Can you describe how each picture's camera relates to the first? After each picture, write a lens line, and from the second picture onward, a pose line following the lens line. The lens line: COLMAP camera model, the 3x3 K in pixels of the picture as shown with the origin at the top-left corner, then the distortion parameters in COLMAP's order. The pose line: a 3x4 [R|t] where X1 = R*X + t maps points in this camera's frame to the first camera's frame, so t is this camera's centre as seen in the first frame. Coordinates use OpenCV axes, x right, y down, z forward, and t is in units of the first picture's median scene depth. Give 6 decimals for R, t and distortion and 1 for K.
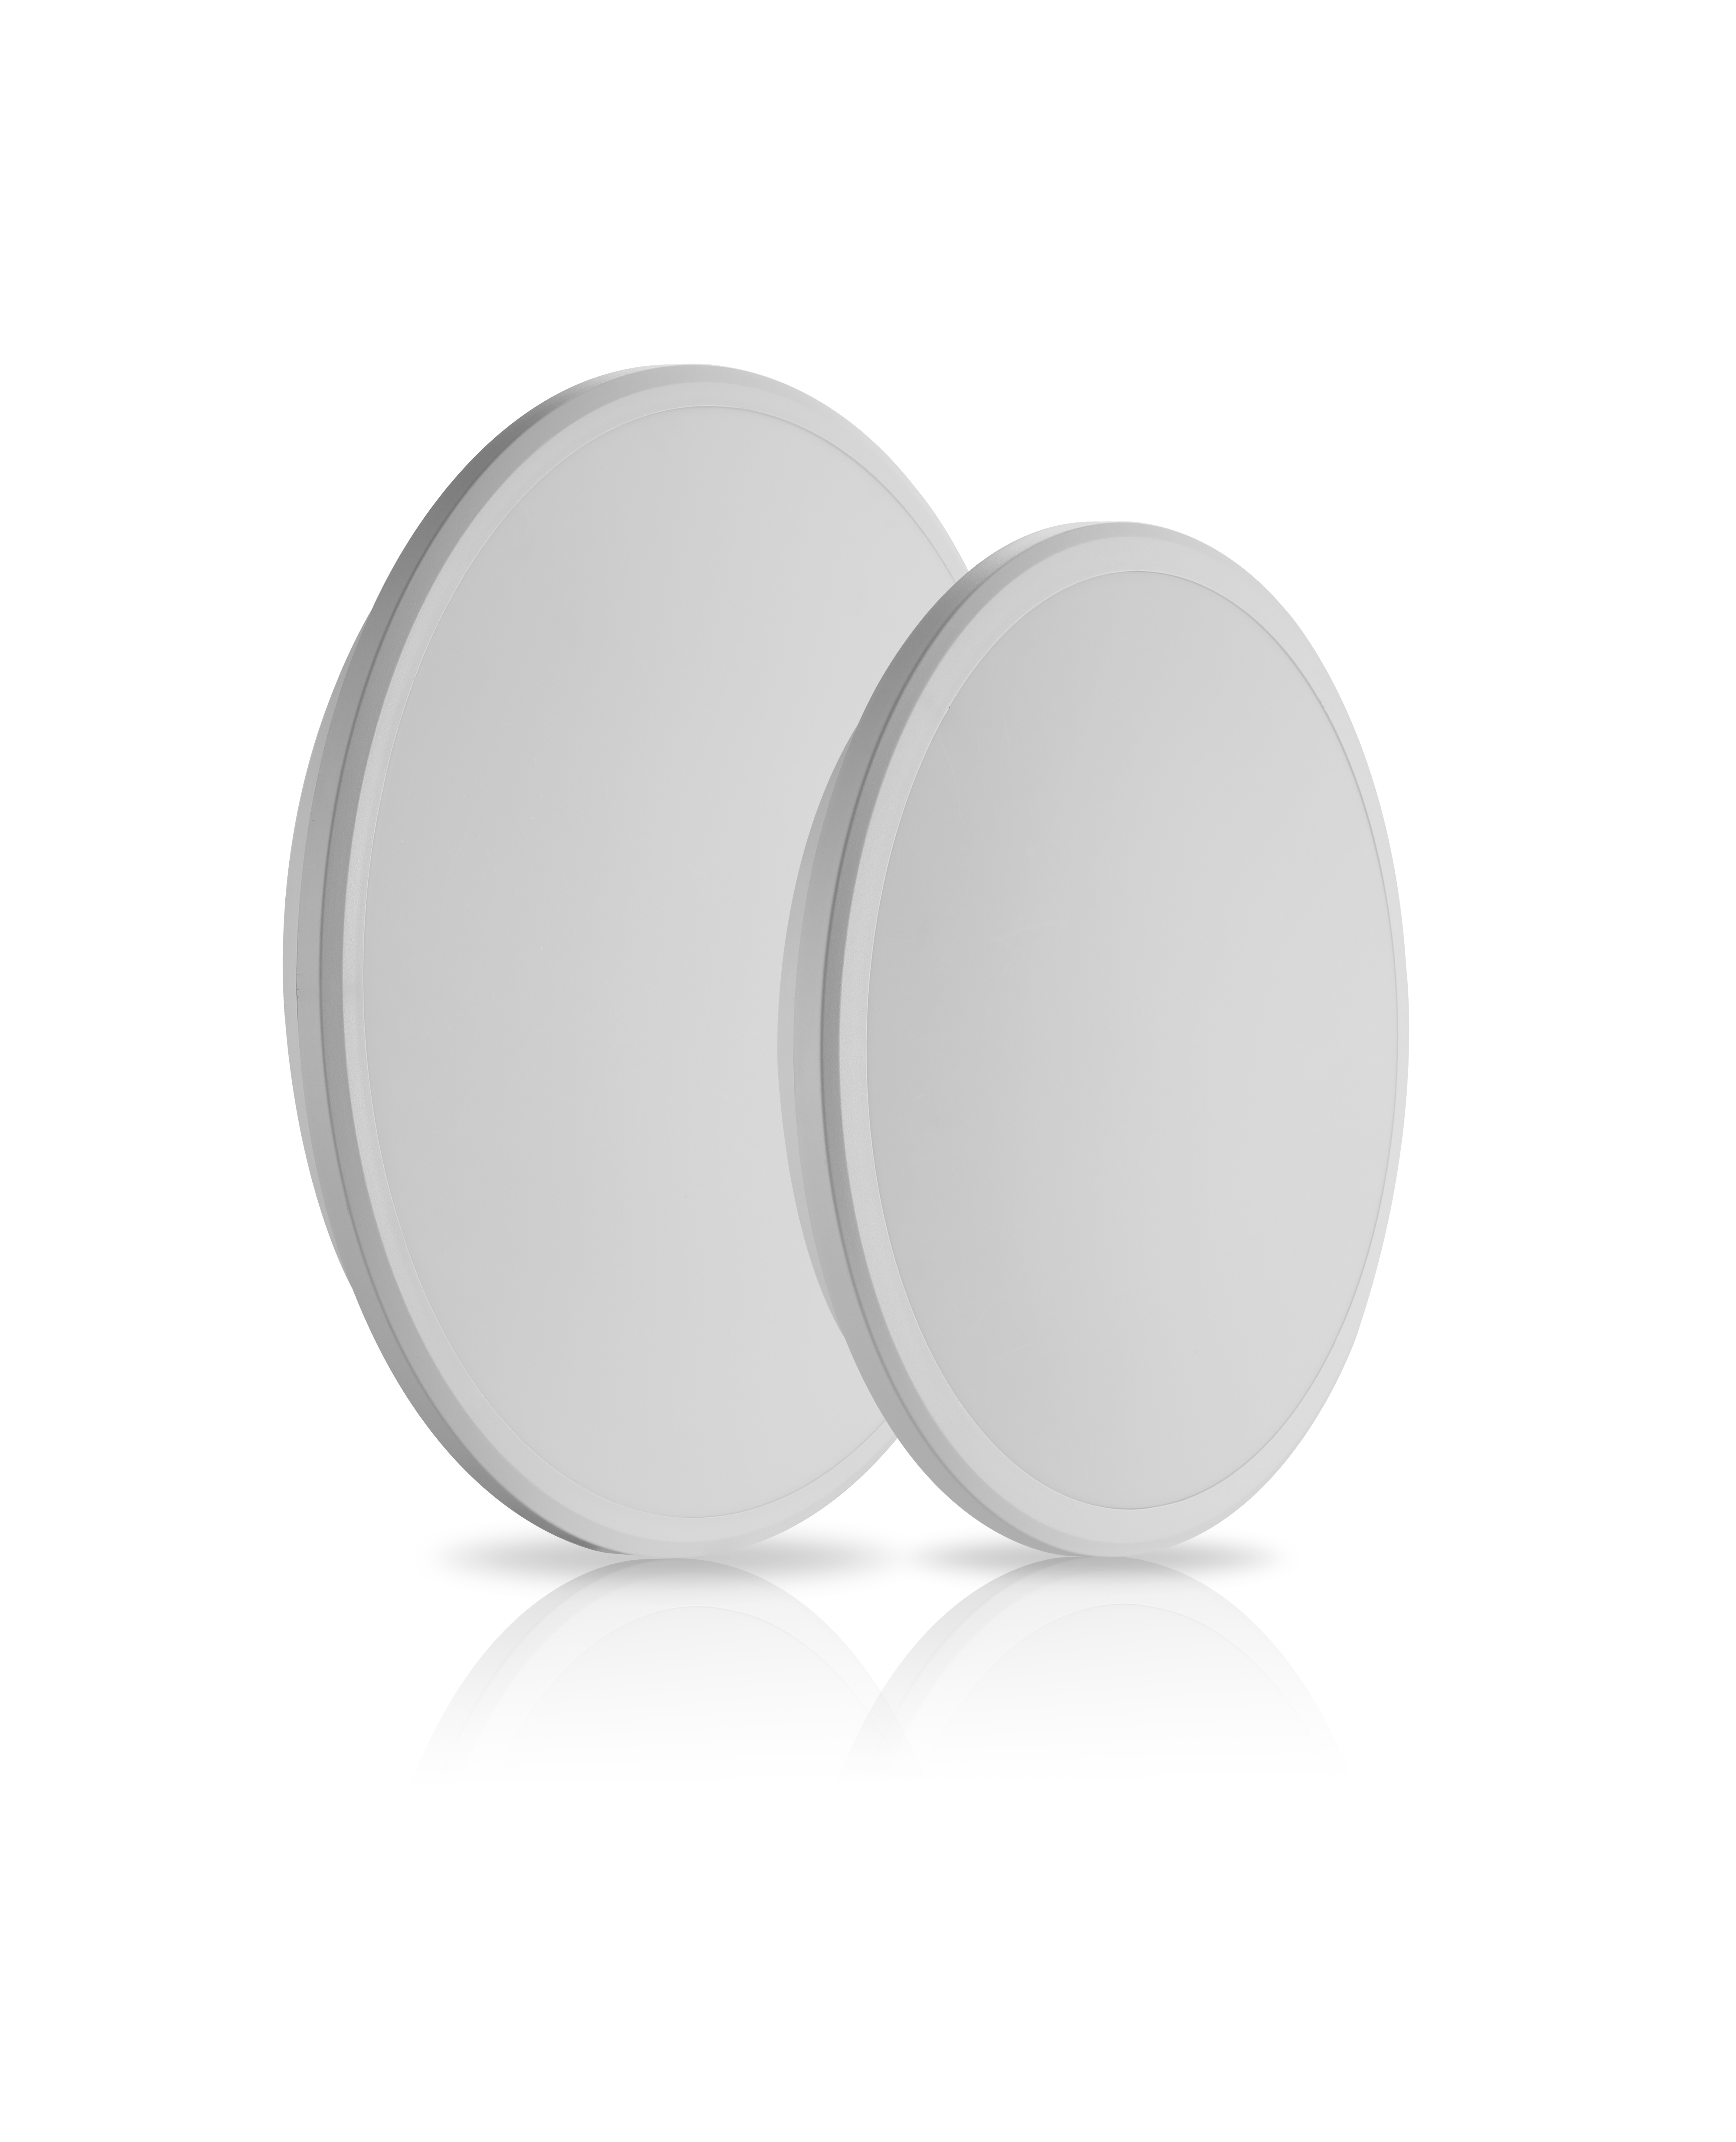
lens RADIAL K [[6347.4, 0, 868.0], [0, 6347.4, 1070.4], [0, 0, 1]] dist [-0.045038, 0.000000]
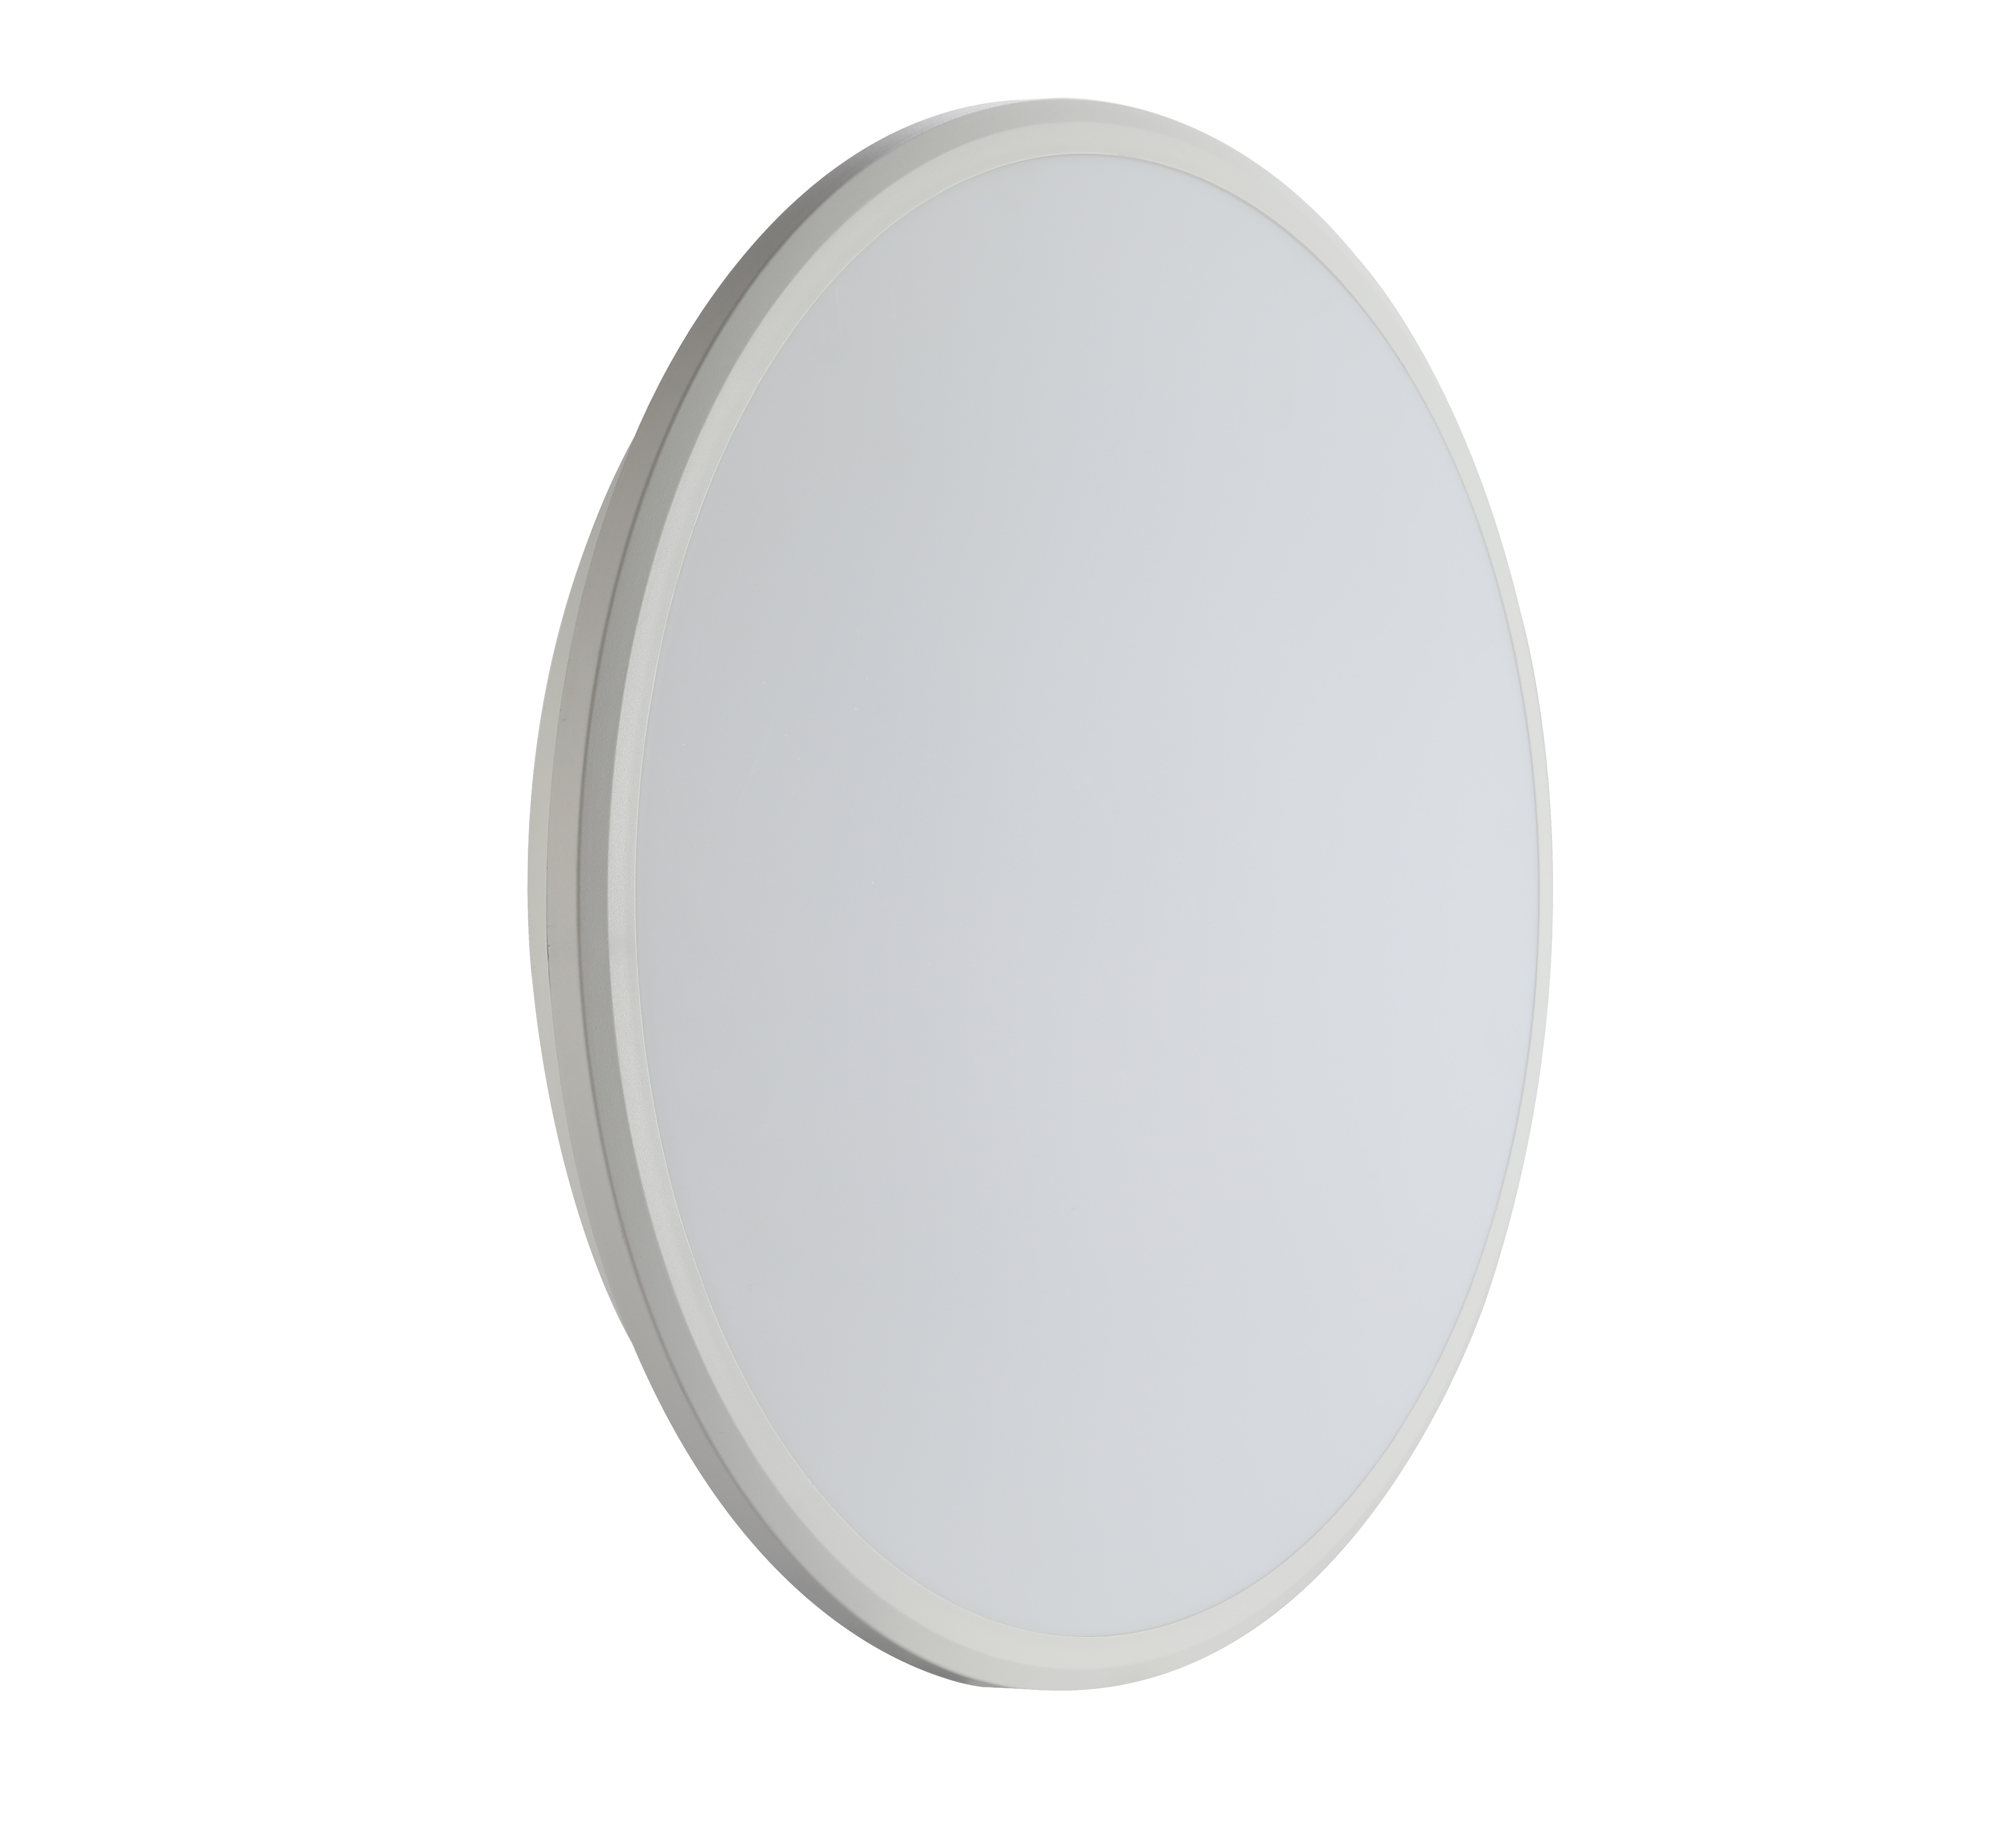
lens RADIAL K [[5969.8, 0, 1008.0], [0, 5969.8, 920.1], [0, 0, 1]] dist [0.073059, 0.000000]
pose [[0.999597, -0.025969, -0.011496, -0.027515], [0.025794, 0.999553, -0.015101, -0.003743], [0.011883, 0.014798, 0.999820, 0.295511]]
